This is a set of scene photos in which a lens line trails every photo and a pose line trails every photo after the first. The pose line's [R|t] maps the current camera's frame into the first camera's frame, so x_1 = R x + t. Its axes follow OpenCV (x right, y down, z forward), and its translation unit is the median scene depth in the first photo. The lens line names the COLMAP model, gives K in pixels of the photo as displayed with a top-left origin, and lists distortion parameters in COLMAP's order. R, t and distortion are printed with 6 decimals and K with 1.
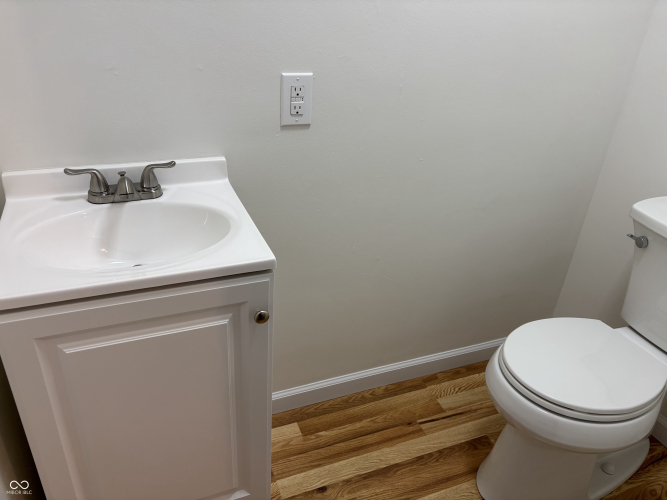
lens RADIAL K [[504.9, 0, 333.5], [0, 504.9, 250.0], [0, 0, 1]] dist [0.048747, -0.046048]
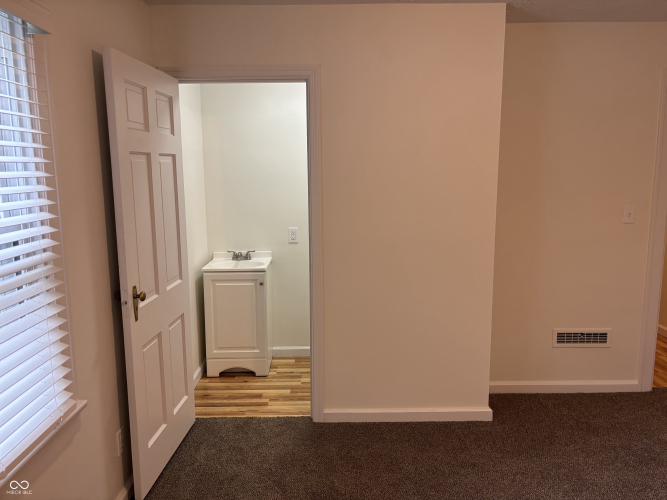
lens RADIAL K [[504.9, 0, 333.5], [0, 504.9, 250.0], [0, 0, 1]] dist [0.048747, -0.046048]
pose [[0.925710, -0.013108, -0.378007, 1.641361], [-0.124077, 0.933571, -0.336228, 1.010583], [0.357303, 0.358152, 0.862590, -1.994485]]
